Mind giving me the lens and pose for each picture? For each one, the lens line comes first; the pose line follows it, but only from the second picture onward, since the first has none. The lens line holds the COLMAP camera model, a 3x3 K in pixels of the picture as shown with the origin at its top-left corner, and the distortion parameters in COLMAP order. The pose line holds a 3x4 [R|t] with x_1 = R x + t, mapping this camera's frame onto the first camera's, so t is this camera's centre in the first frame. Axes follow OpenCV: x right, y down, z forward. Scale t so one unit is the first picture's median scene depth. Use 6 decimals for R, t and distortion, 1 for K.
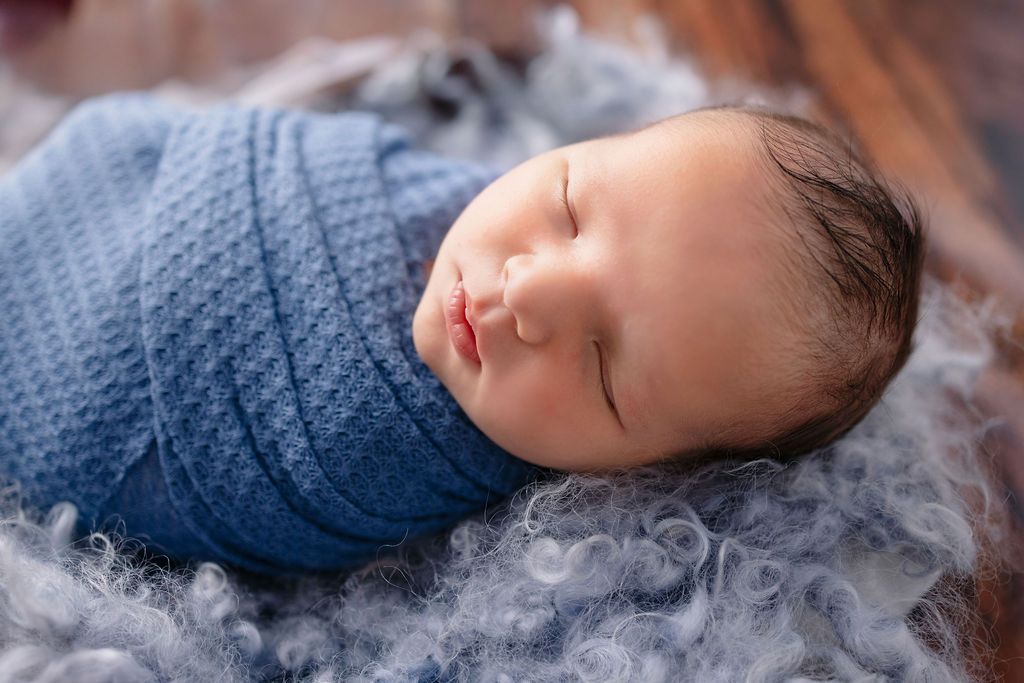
lens RADIAL K [[1092.4, 0, 508.6], [0, 1092.4, 332.6], [0, 0, 1]] dist [0.064150, 0.000000]
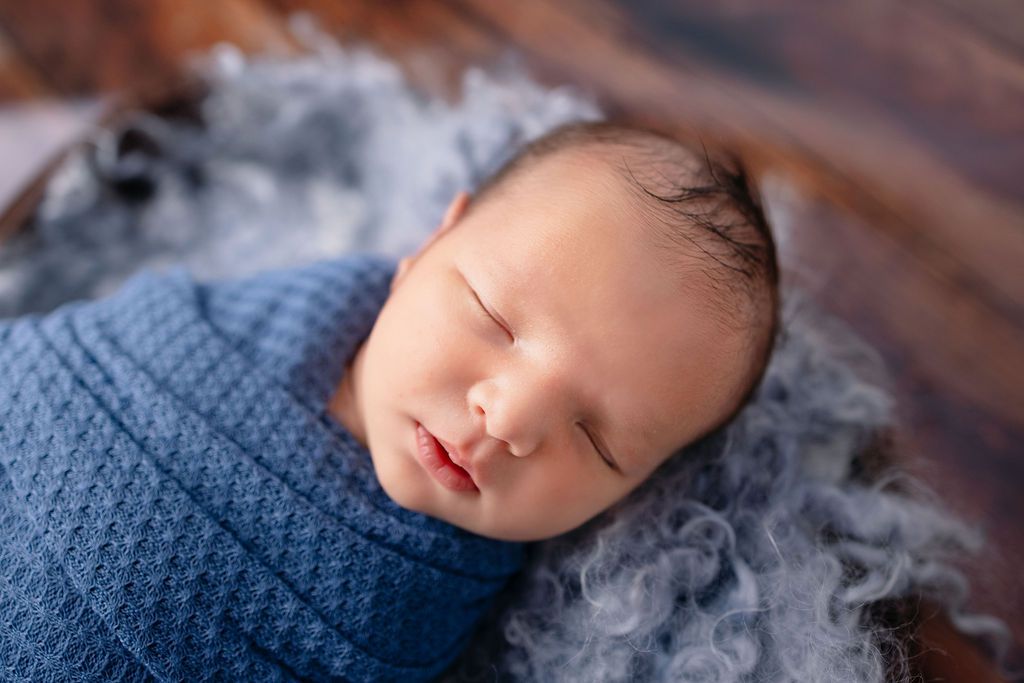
lens RADIAL K [[1092.4, 0, 516.3], [0, 1092.4, 342.5], [0, 0, 1]] dist [0.064150, 0.000000]
pose [[0.829734, -0.477756, 0.288603, -0.210454], [0.425895, 0.876121, 0.225888, -0.288049], [-0.360770, -0.064512, 0.930421, 0.048421]]
